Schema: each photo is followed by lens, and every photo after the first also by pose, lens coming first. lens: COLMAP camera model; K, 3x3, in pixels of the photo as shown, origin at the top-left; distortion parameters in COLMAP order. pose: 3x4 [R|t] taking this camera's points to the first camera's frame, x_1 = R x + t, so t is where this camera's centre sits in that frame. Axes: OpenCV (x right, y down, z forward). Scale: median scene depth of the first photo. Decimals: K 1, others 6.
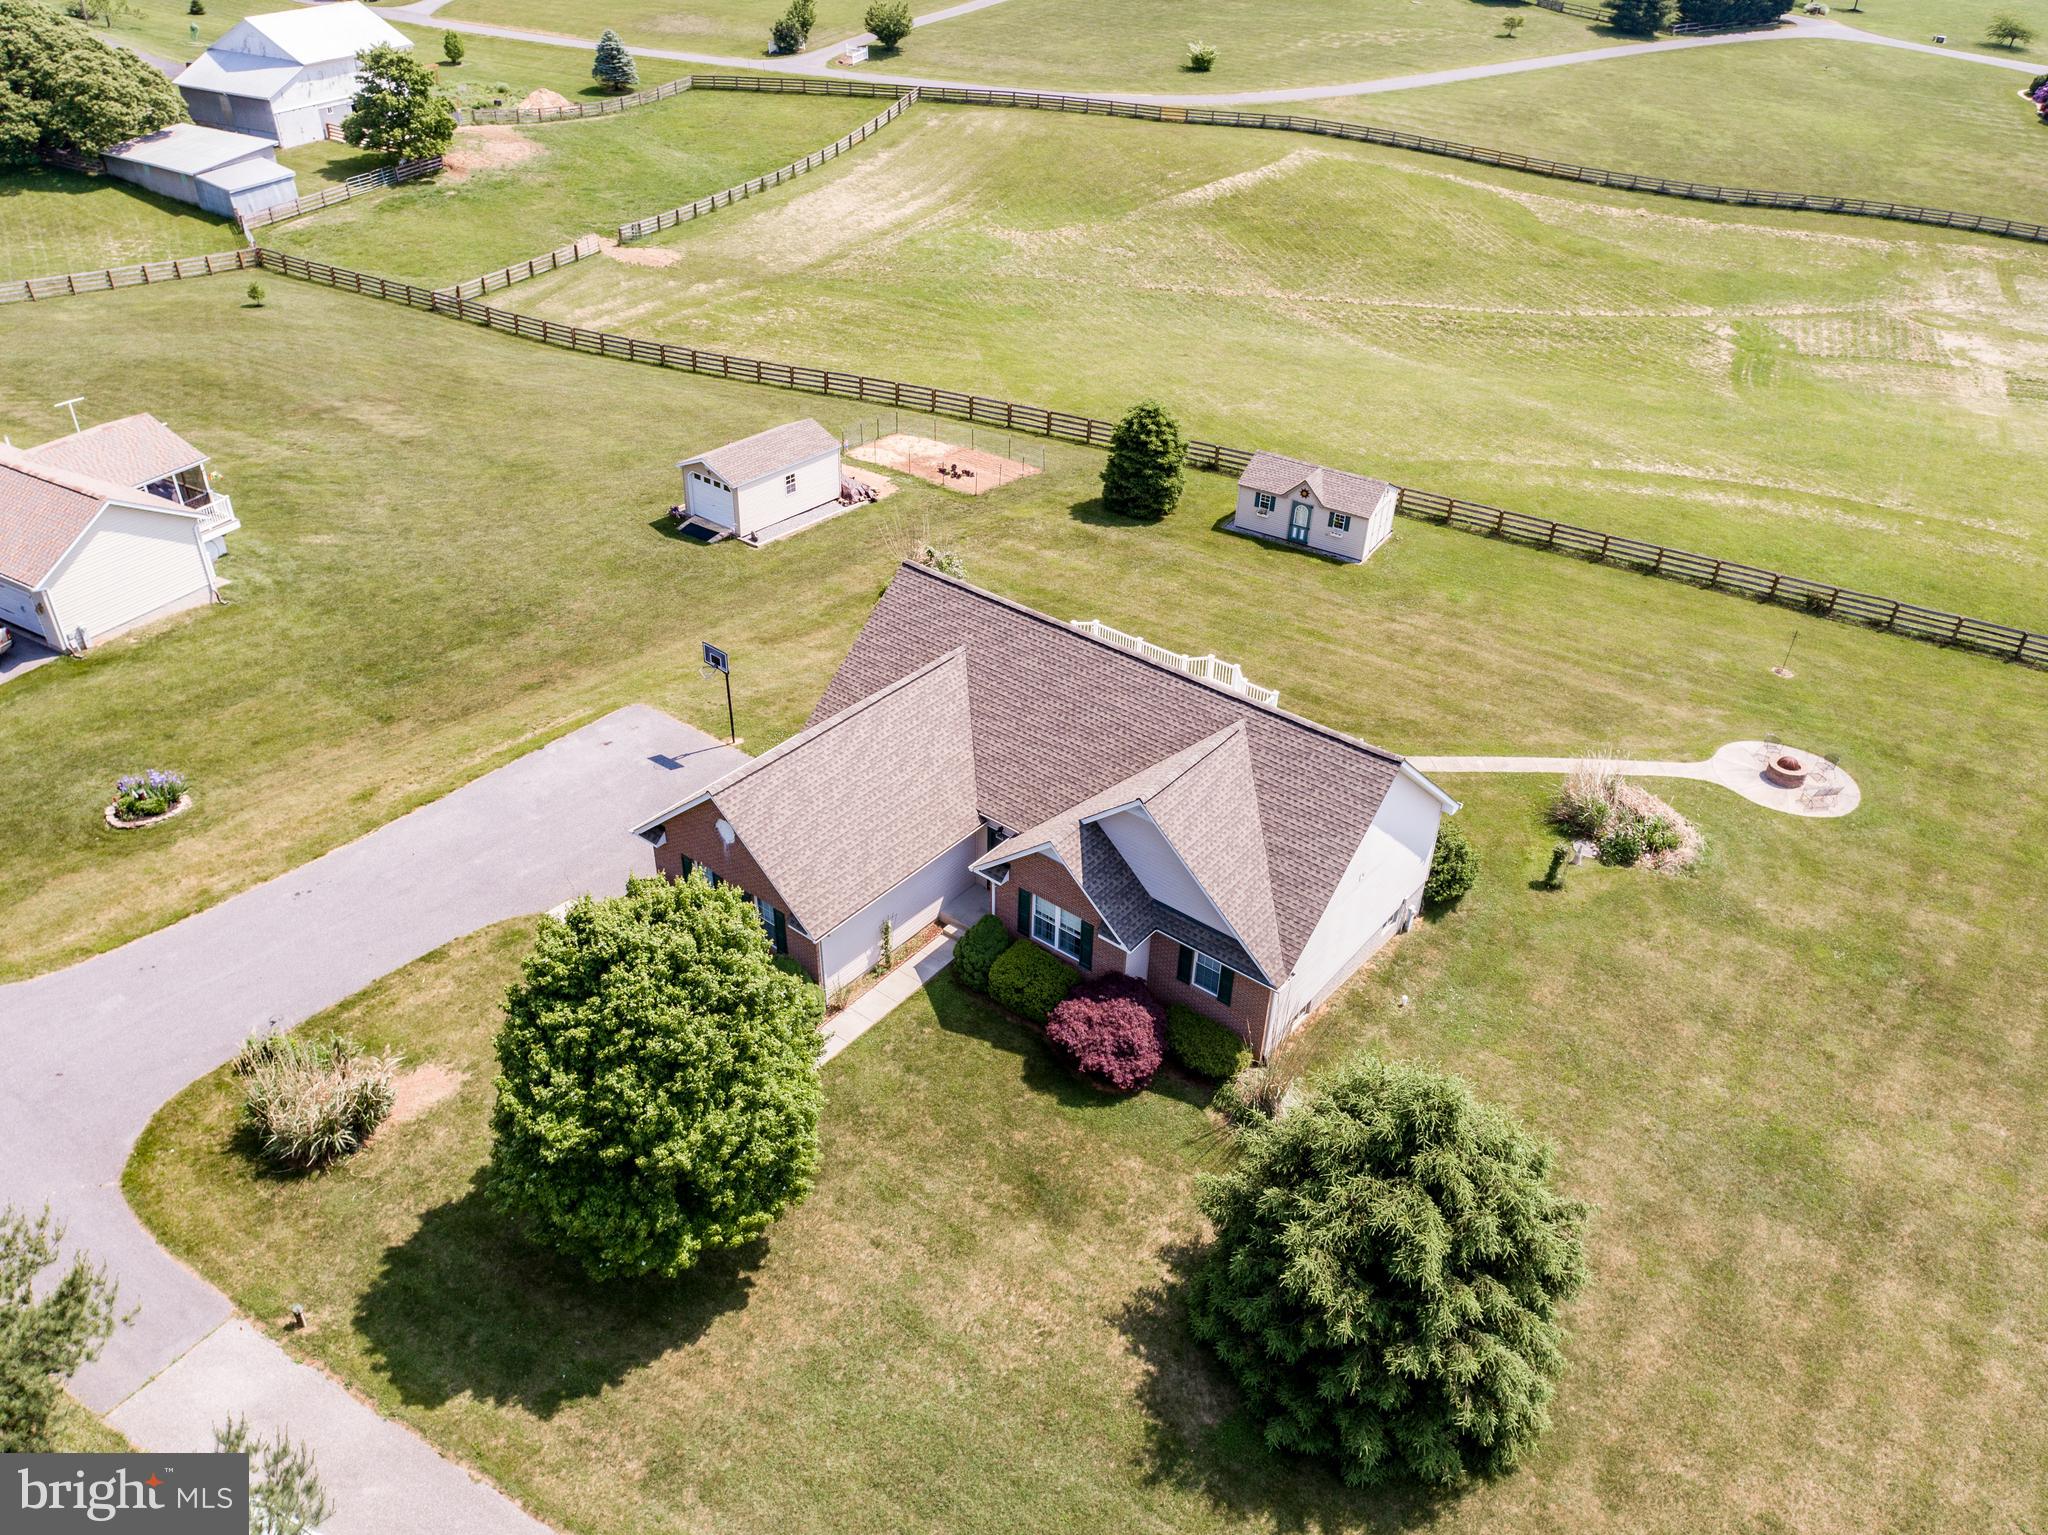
lens RADIAL K [[1563.7, 0, 1024.0], [0, 1563.7, 767.5], [0, 0, 1]] dist [-0.016717, 0.009261]
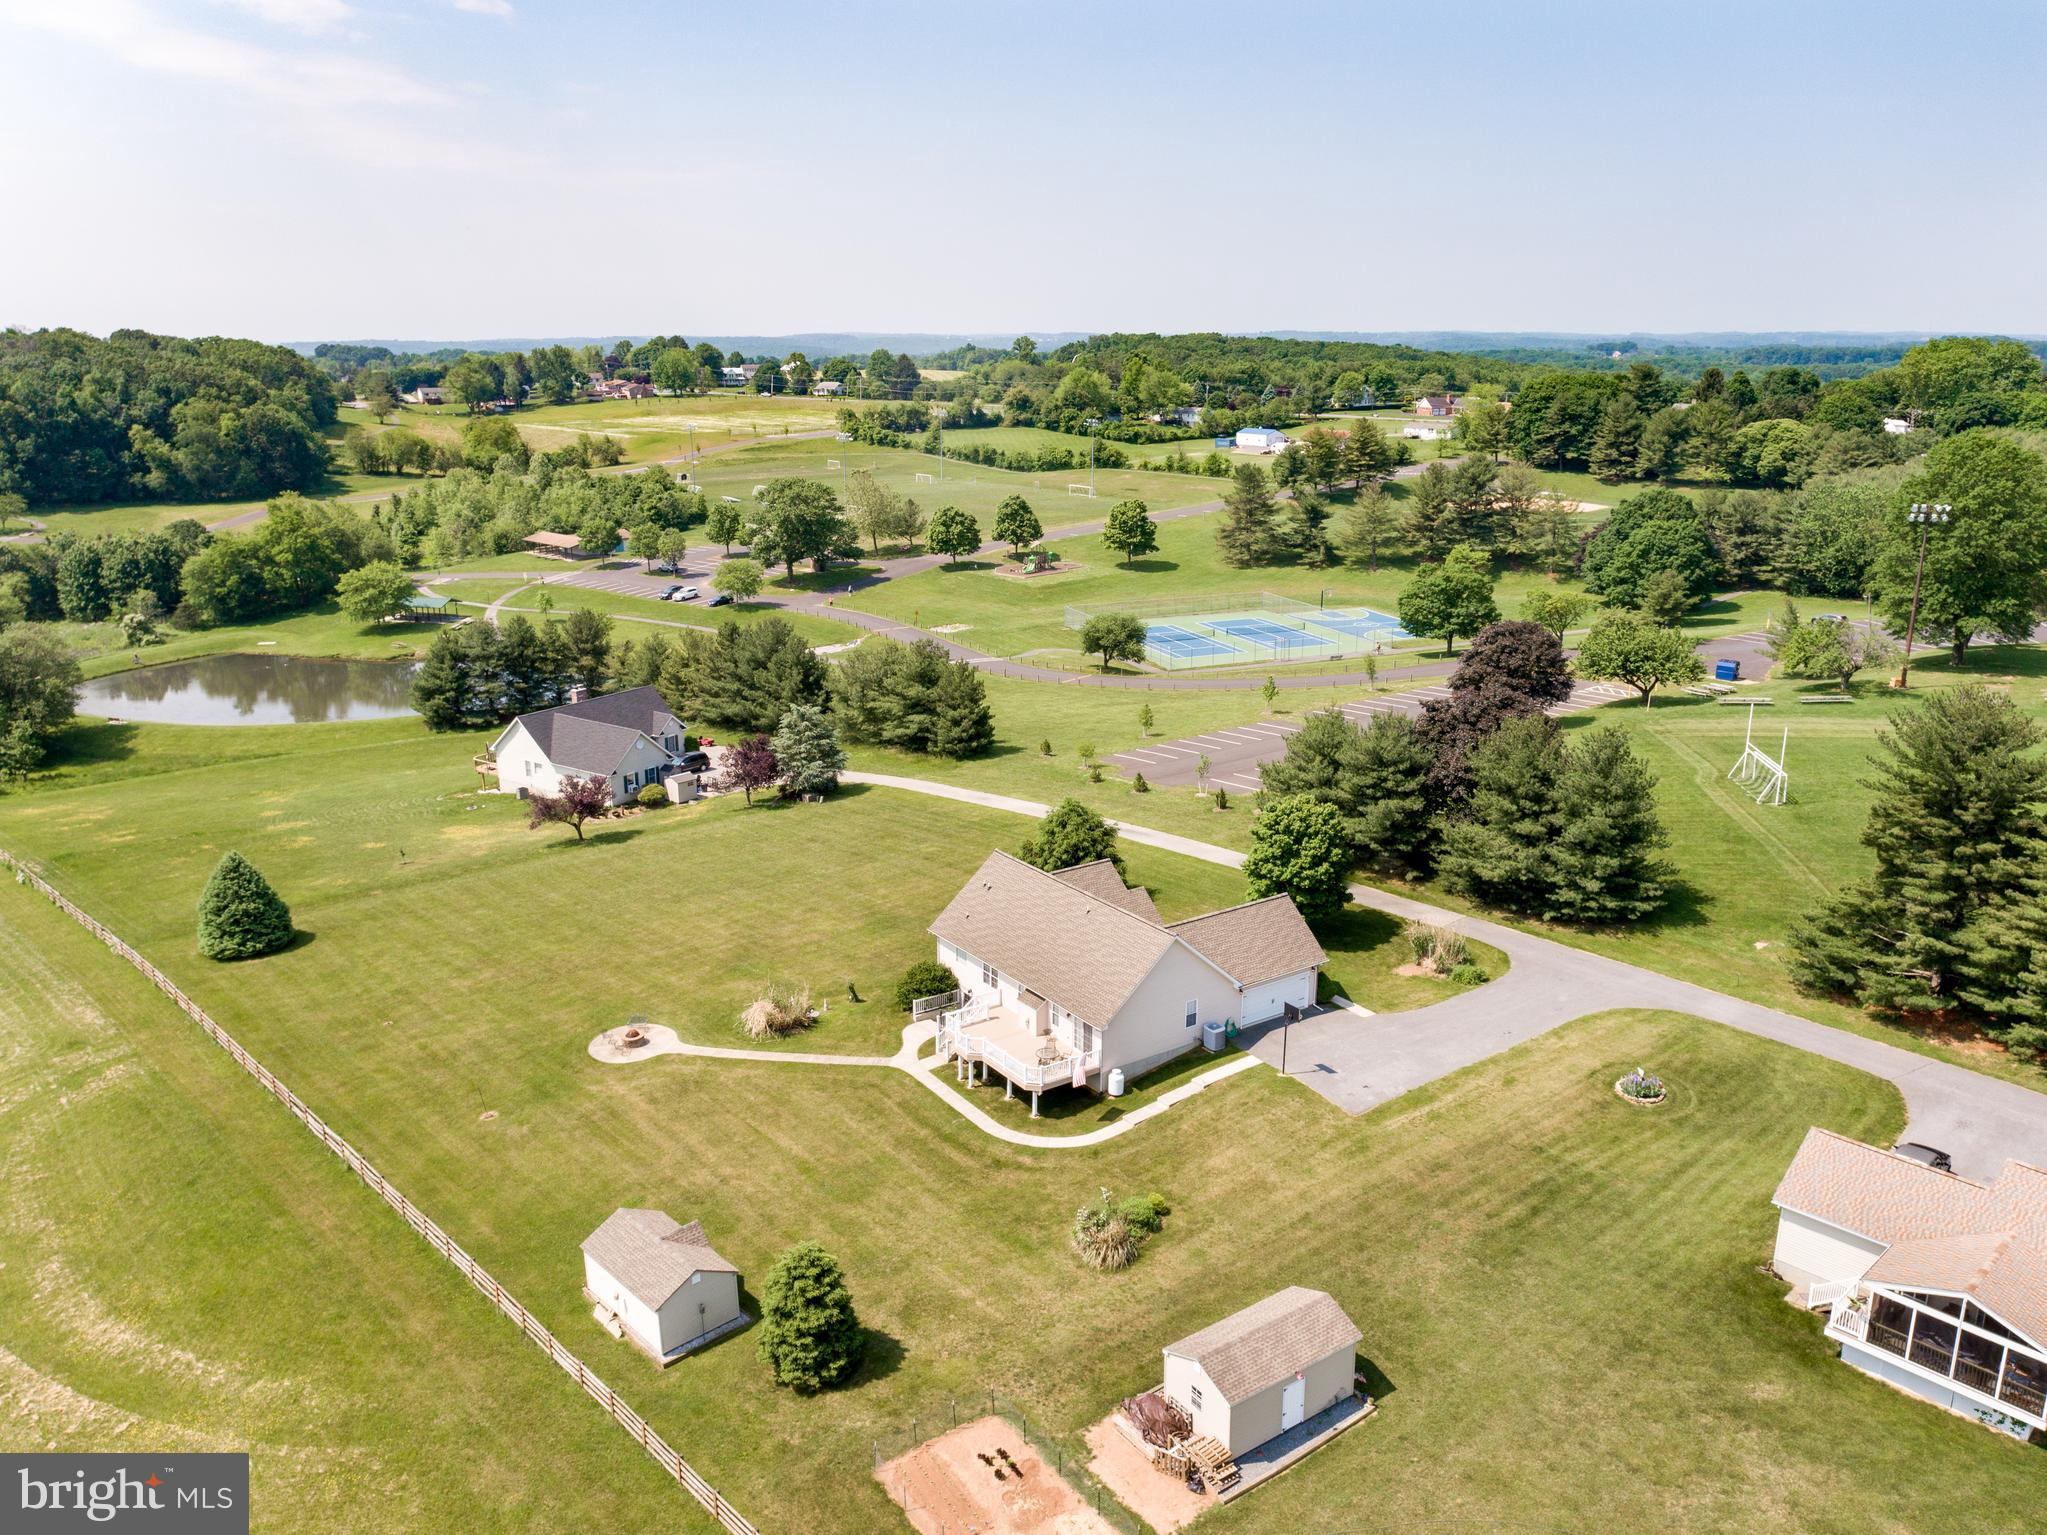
lens RADIAL K [[1562.9, 0, 1023.5], [0, 1562.9, 767.5], [0, 0, 1]] dist [-0.016717, 0.009261]
pose [[-0.957730, -0.096777, 0.270903, -0.255070], [0.145042, 0.650806, 0.745262, -1.091711], [-0.248429, 0.753051, -0.609259, 1.376424]]
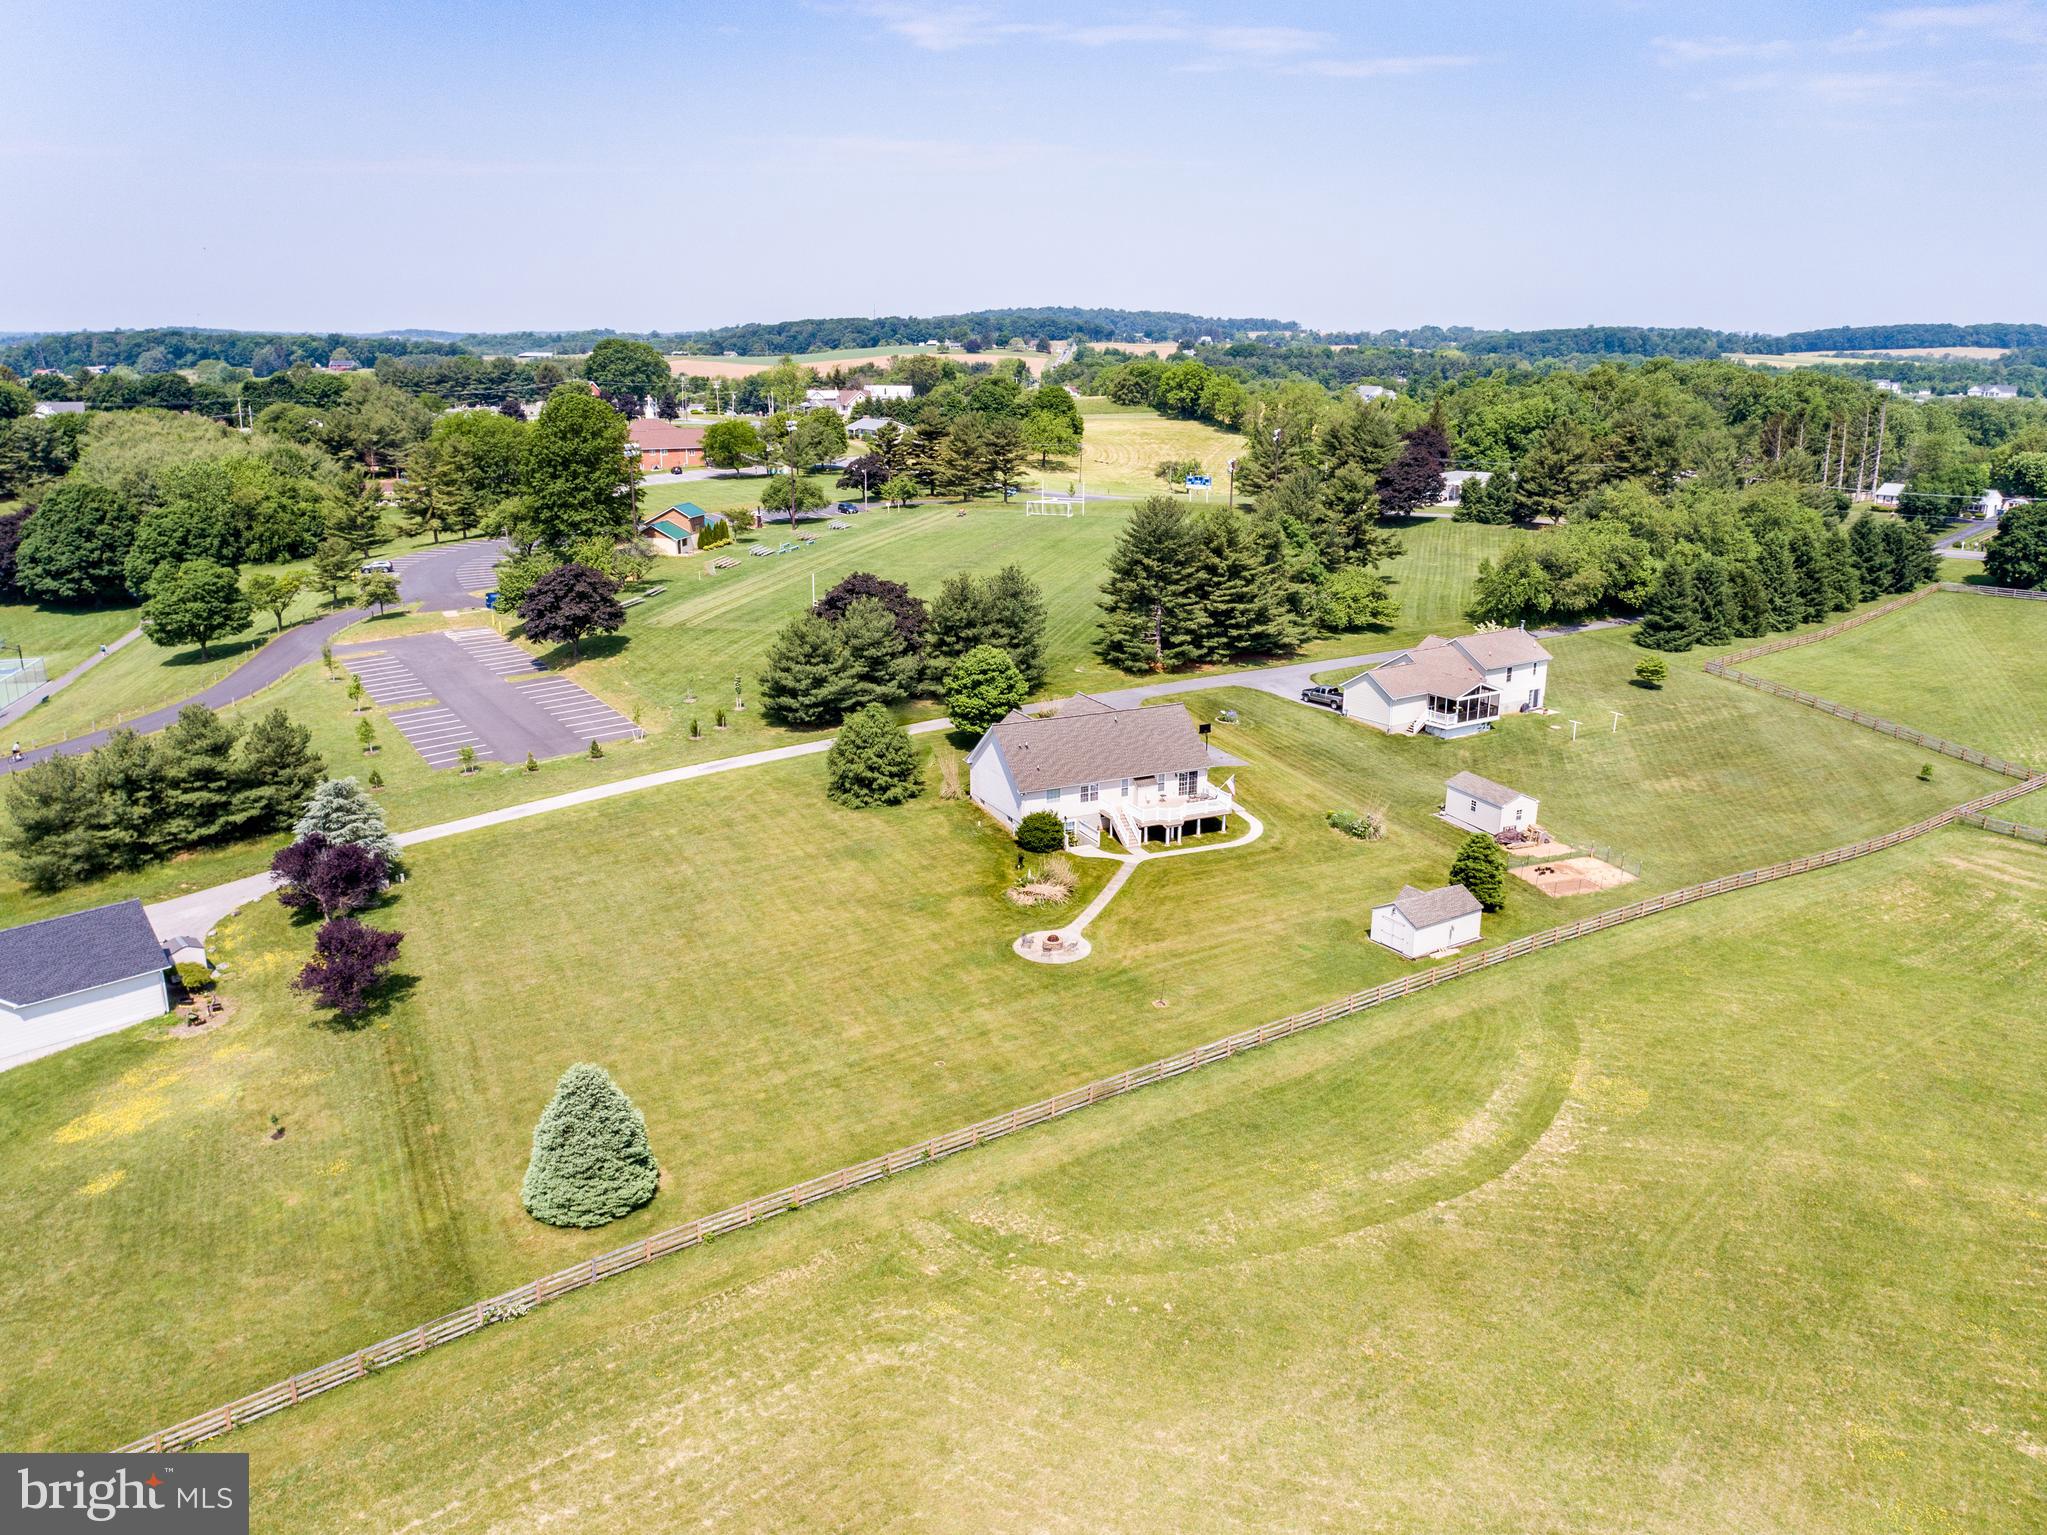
lens RADIAL K [[1556.9, 0, 1024.2], [0, 1556.9, 776.0], [0, 0, 1]] dist [-0.019298, 0.011961]
pose [[-0.428013, 0.230808, -0.873803, 1.674259], [-0.515832, 0.731505, 0.445890, -0.762634], [0.742106, 0.641582, -0.194036, 0.988170]]
